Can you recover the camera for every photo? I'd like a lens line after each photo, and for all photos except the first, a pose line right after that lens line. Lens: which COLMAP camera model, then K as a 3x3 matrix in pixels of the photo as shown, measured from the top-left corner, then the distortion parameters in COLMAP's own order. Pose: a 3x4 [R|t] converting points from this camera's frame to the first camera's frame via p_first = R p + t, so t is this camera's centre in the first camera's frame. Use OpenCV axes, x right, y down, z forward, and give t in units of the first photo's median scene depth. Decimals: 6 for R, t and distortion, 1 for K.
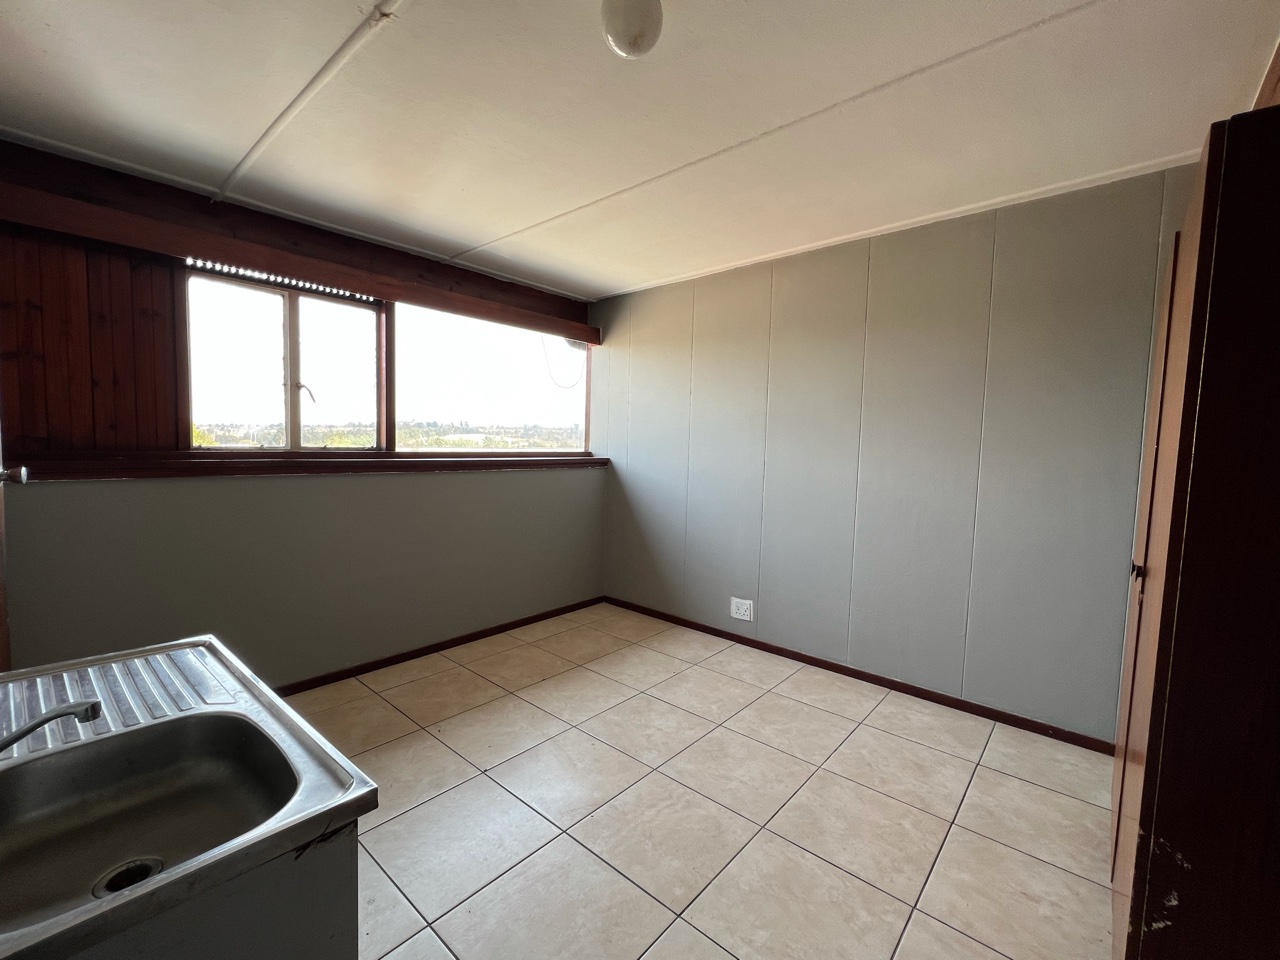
lens RADIAL K [[546.3, 0, 639.0], [0, 546.3, 478.9], [0, 0, 1]] dist [-0.001786, 0.000780]
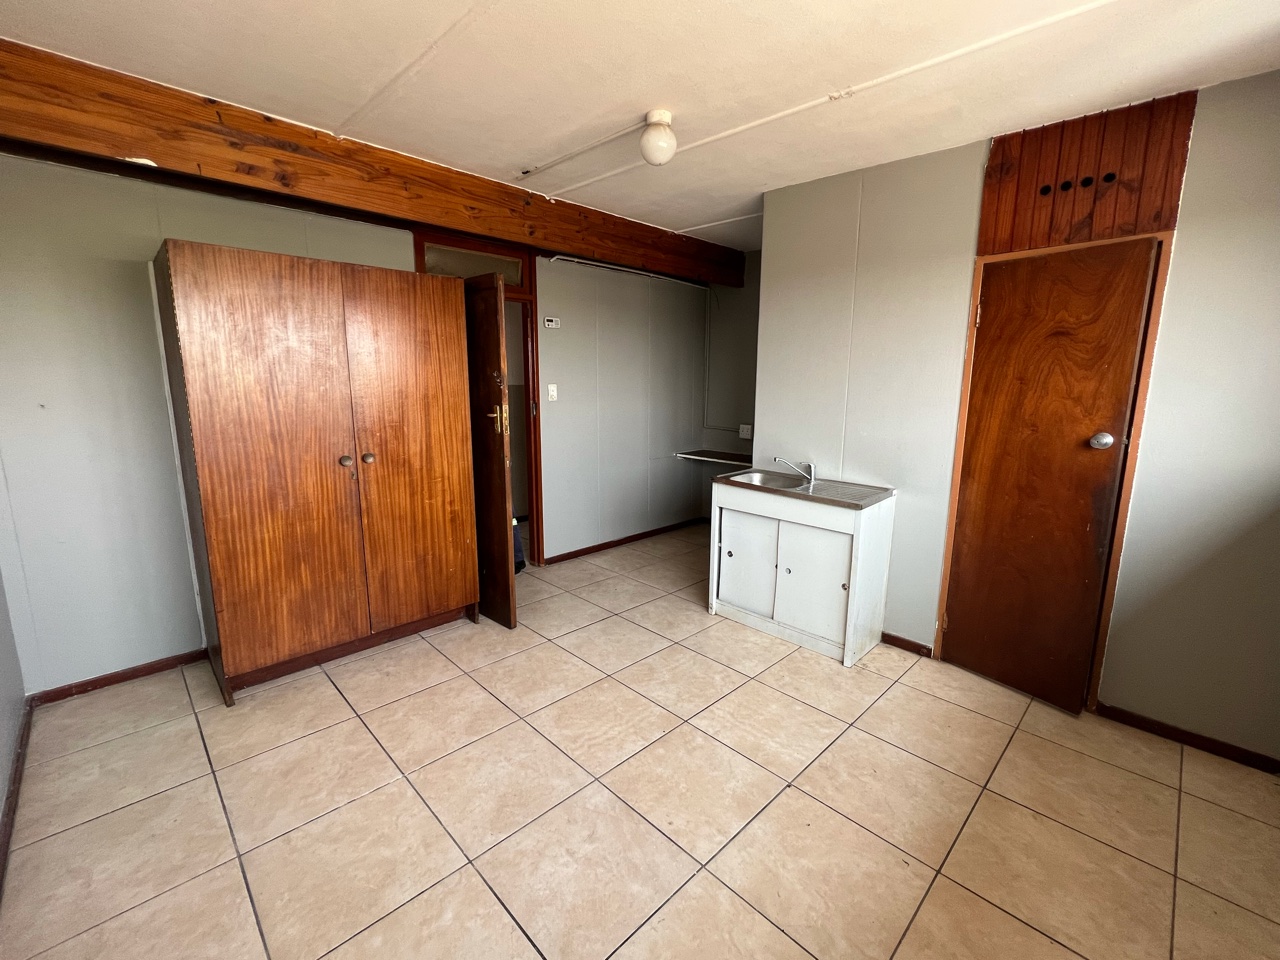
lens RADIAL K [[546.3, 0, 636.8], [0, 546.3, 477.9], [0, 0, 1]] dist [-0.001786, 0.000780]
pose [[-0.995946, -0.050913, 0.074159, -0.077206], [-0.030962, 0.968060, 0.248799, -0.160519], [-0.084457, 0.245494, -0.965712, 1.769400]]
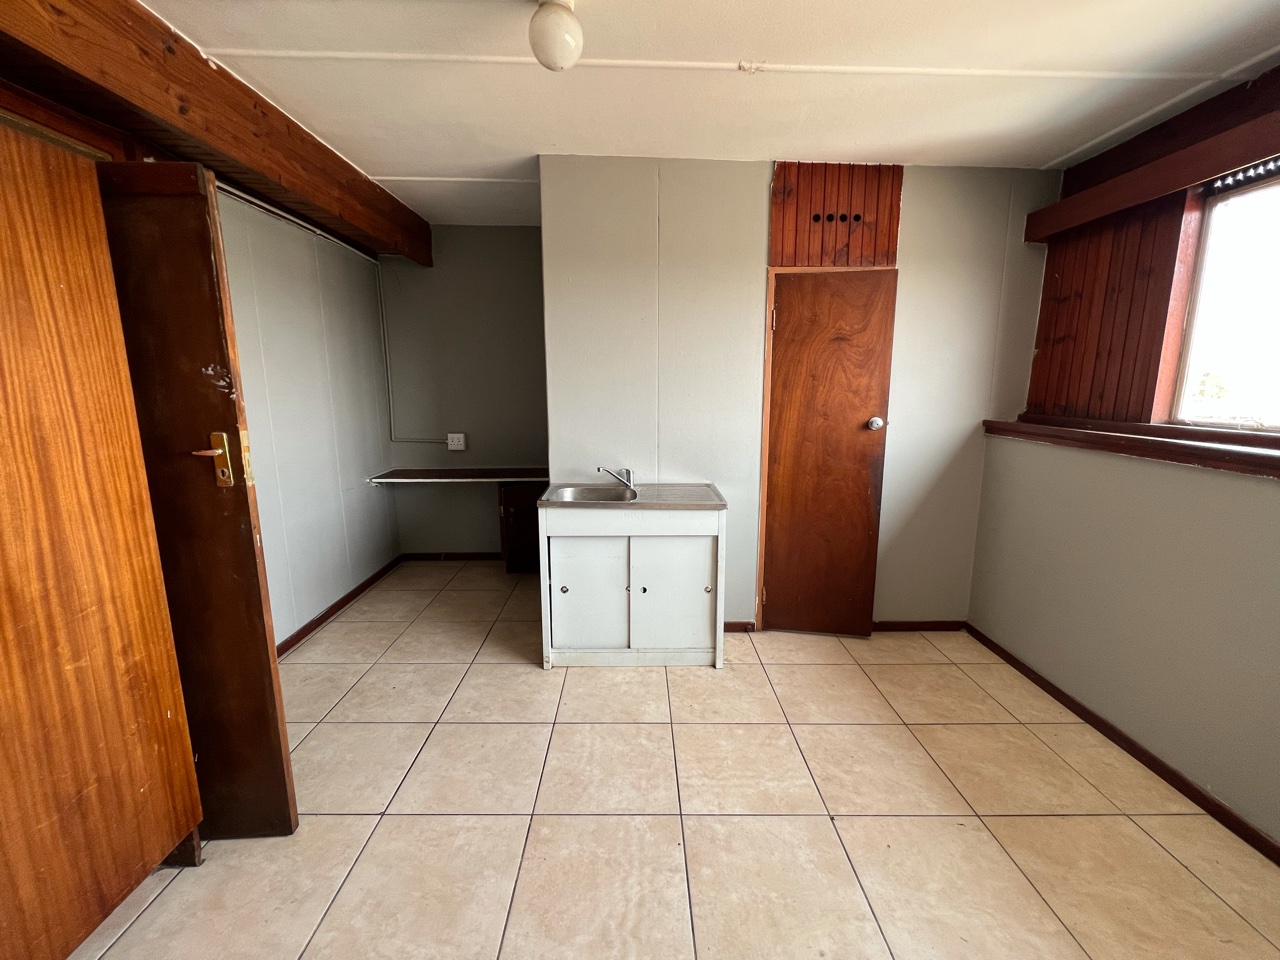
lens RADIAL K [[546.3, 0, 638.1], [0, 546.3, 476.4], [0, 0, 1]] dist [-0.001786, 0.000780]
pose [[-0.752634, 0.086663, -0.652710, 0.426122], [-0.066042, 0.976366, 0.205788, -0.110580], [0.655118, 0.197989, -0.729123, 1.315555]]
